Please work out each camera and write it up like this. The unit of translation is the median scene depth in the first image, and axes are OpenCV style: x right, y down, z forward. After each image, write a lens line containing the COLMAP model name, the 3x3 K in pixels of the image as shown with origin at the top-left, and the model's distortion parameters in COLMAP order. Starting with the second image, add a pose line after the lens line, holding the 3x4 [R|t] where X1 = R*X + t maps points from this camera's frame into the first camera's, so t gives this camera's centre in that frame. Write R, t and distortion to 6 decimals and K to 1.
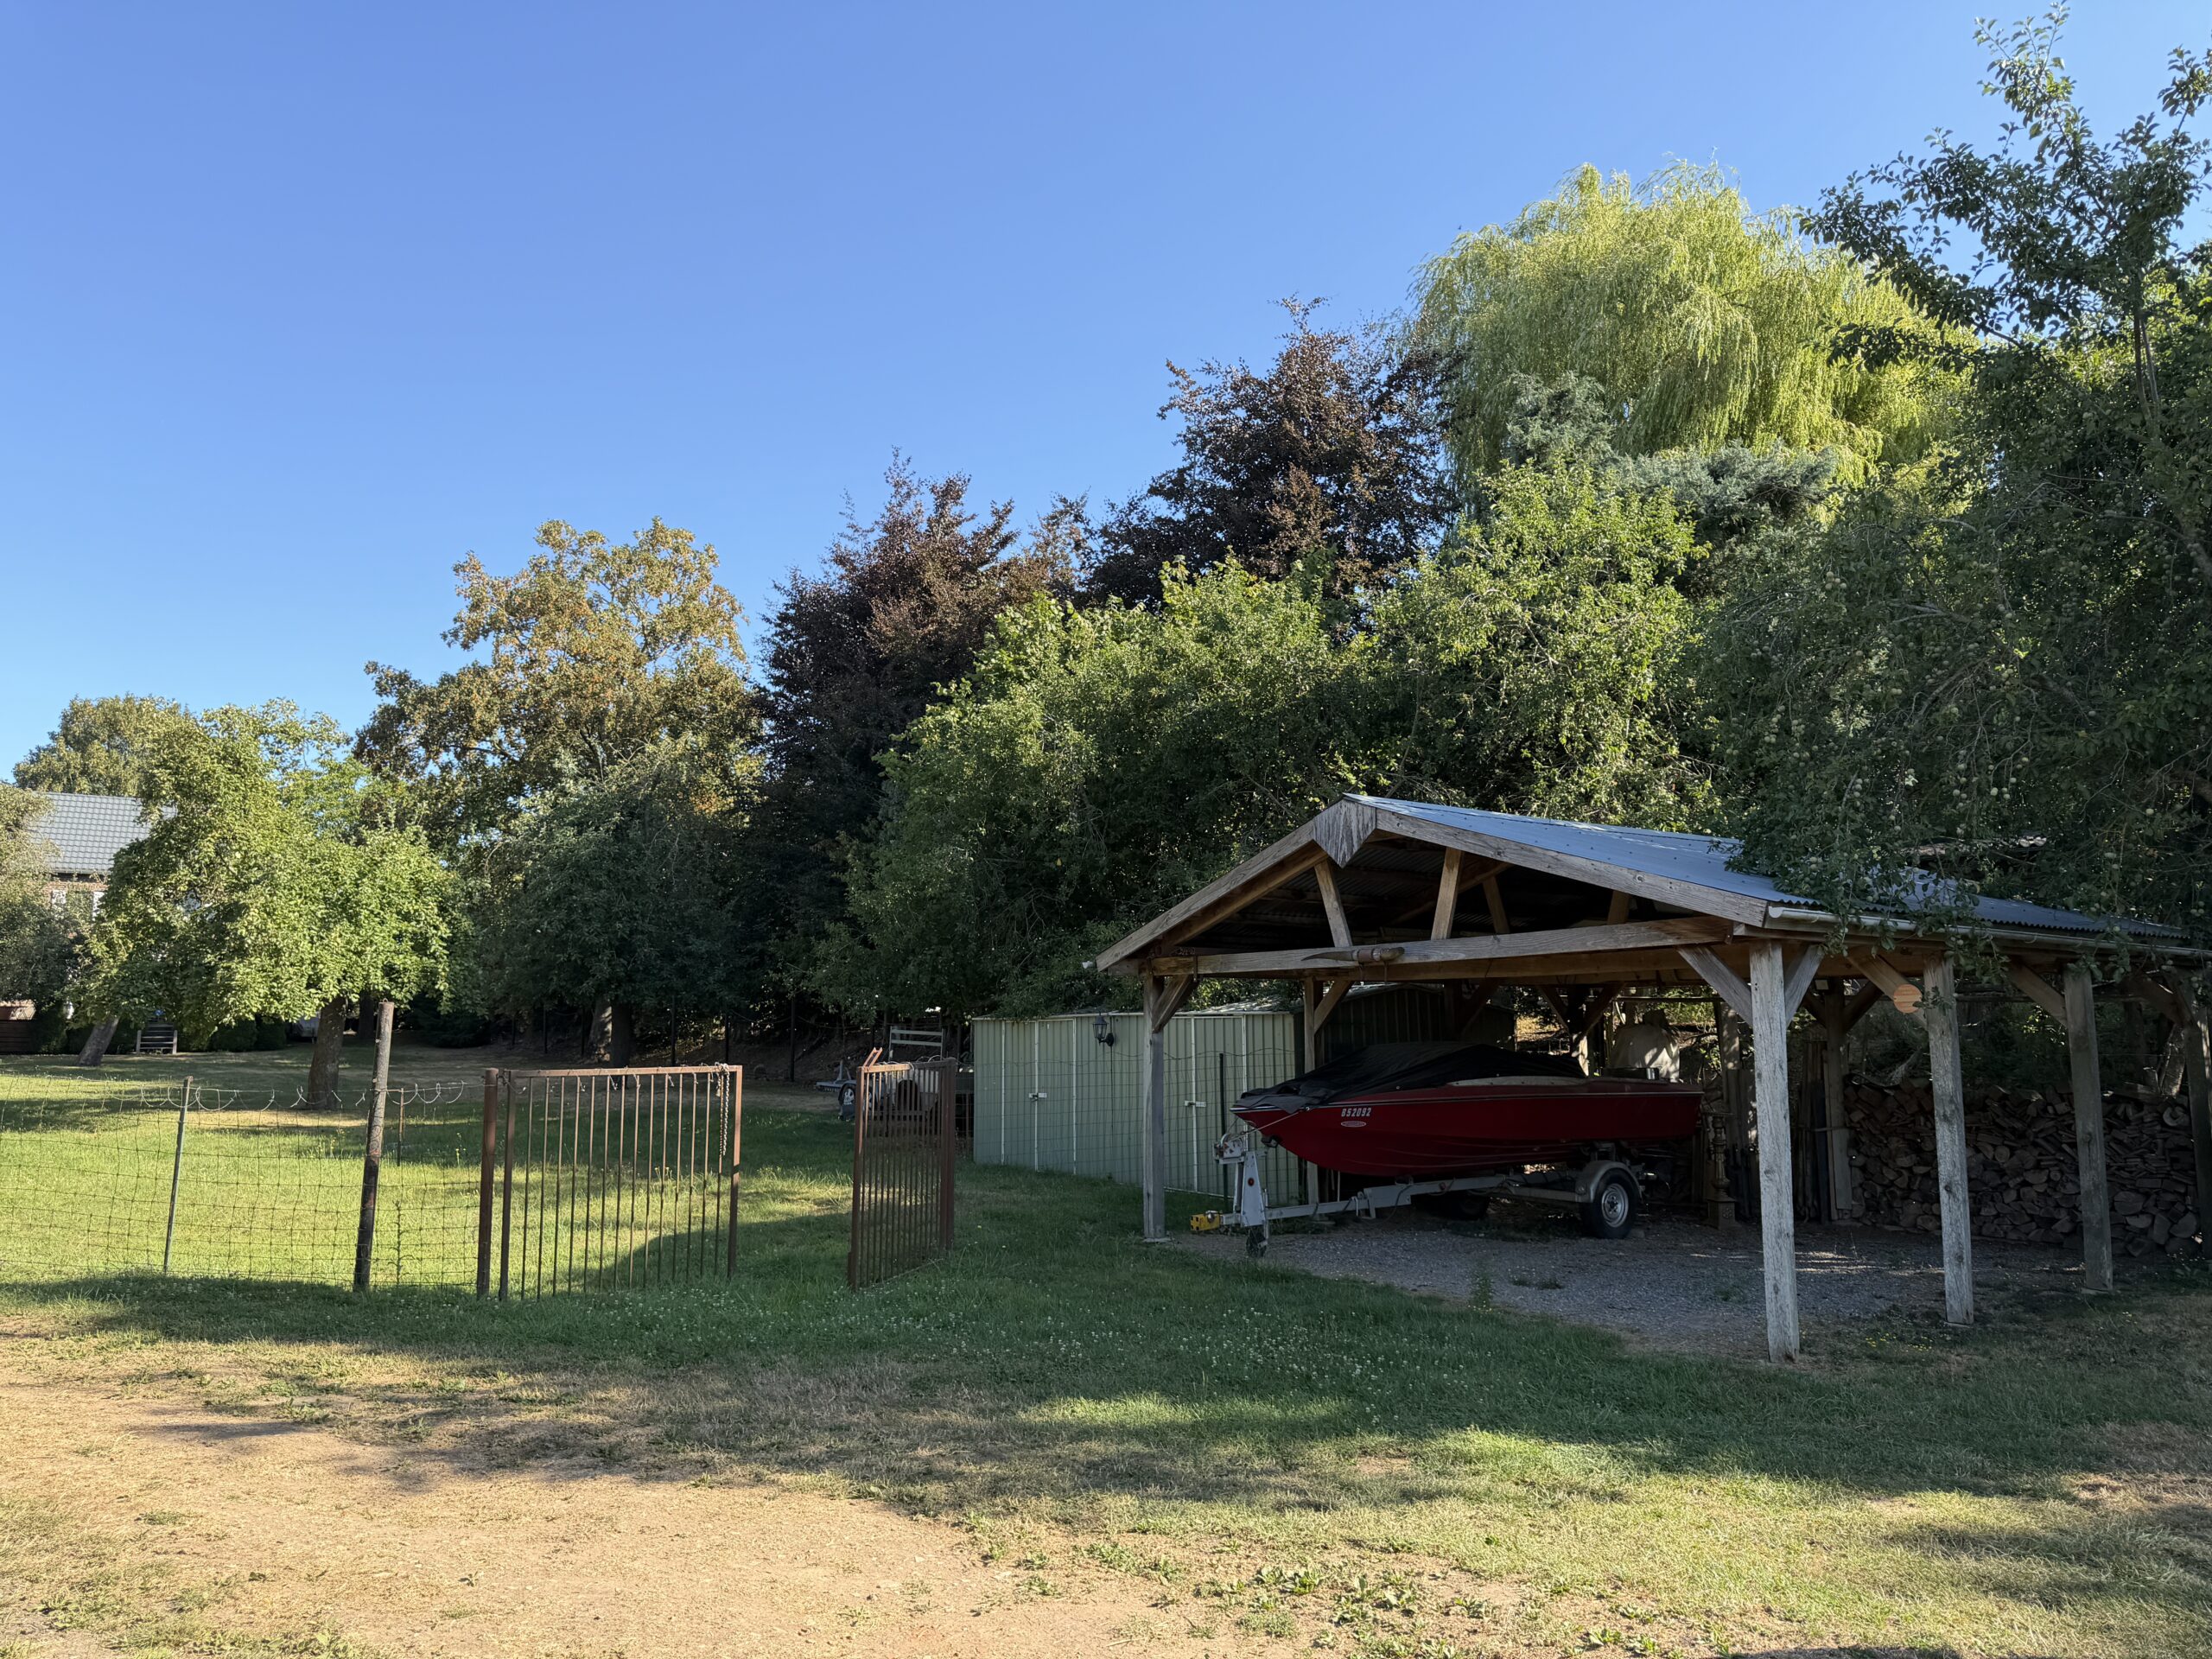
lens RADIAL K [[1566.8, 0, 1106.0], [0, 1566.8, 829.5], [0, 0, 1]] dist [0.144522, -0.196285]
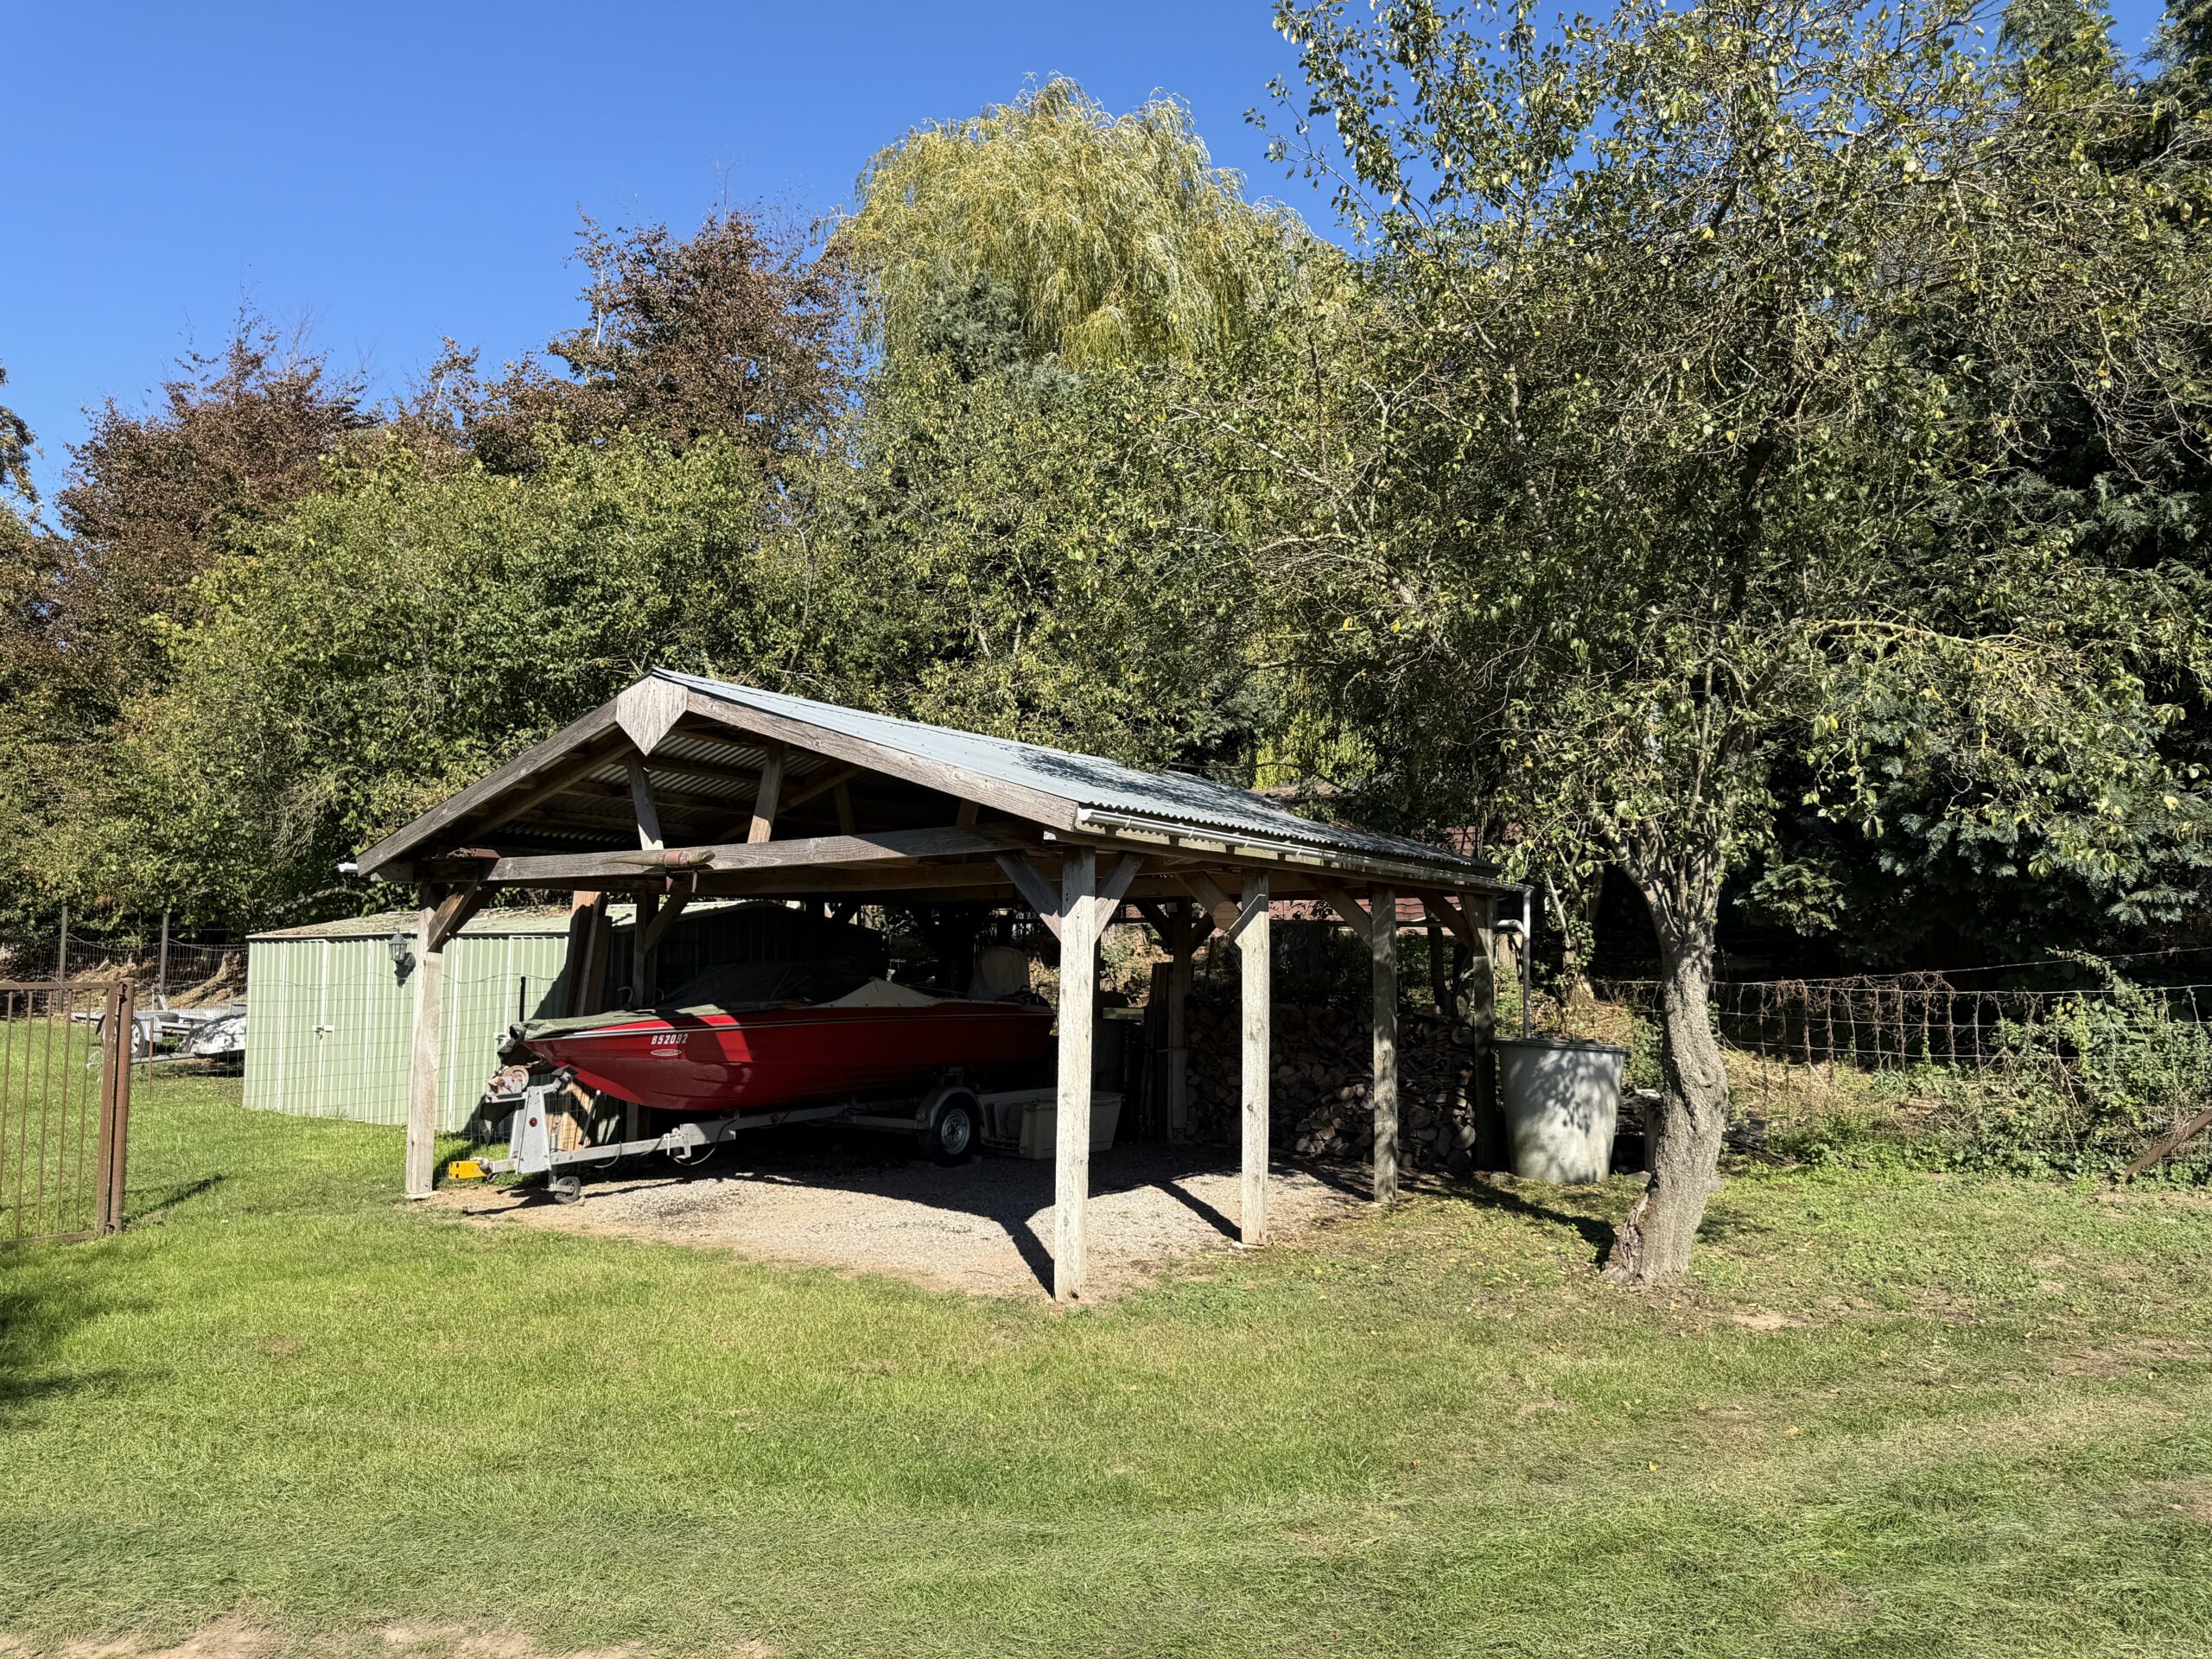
lens RADIAL K [[1571.4, 0, 1113.2], [0, 1571.4, 828.1], [0, 0, 1]] dist [0.004300, -0.002478]
pose [[0.940456, 0.036826, 0.337913, 0.116513], [-0.051736, 0.998040, 0.035221, 0.023670], [-0.335954, -0.050606, 0.940518, 0.132309]]
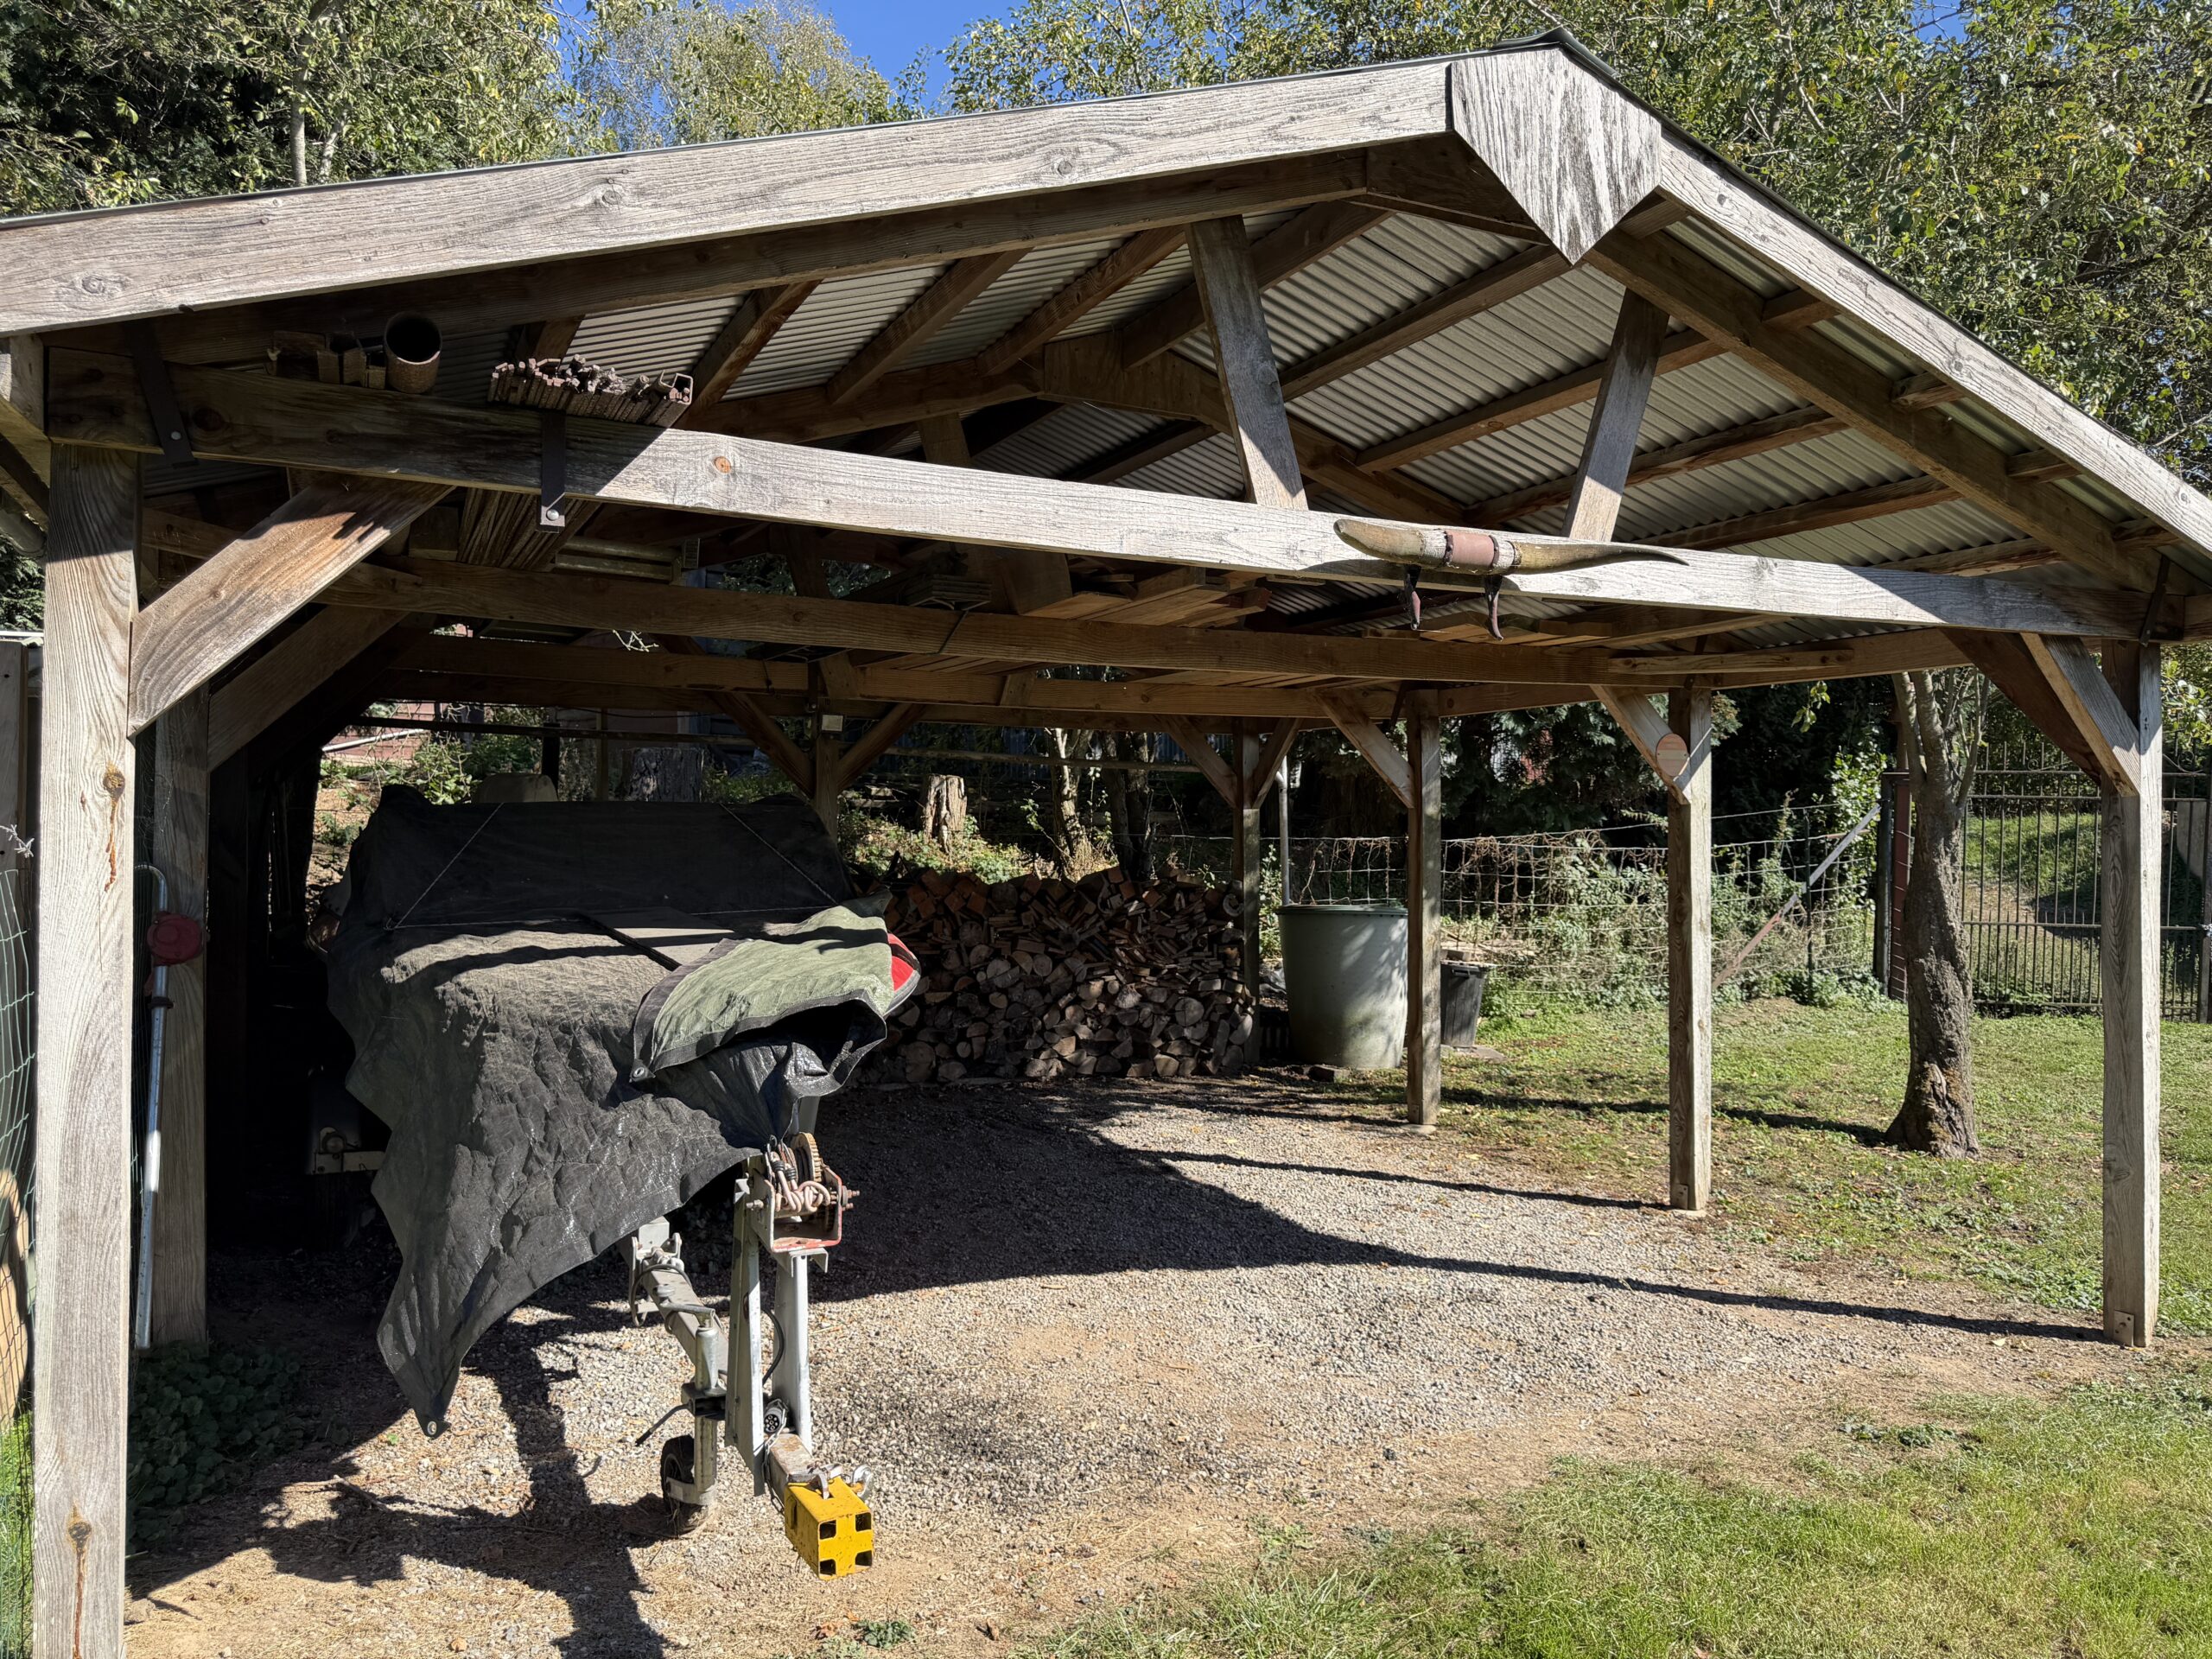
lens RADIAL K [[1578.0, 0, 1109.7], [0, 1578.0, 833.8], [0, 0, 1]] dist [0.104051, -0.098890]
pose [[0.139118, -0.000169, 0.990276, -0.209584], [-0.150045, 0.988451, 0.021248, 0.168061], [-0.978842, -0.151542, 0.137486, 1.182031]]
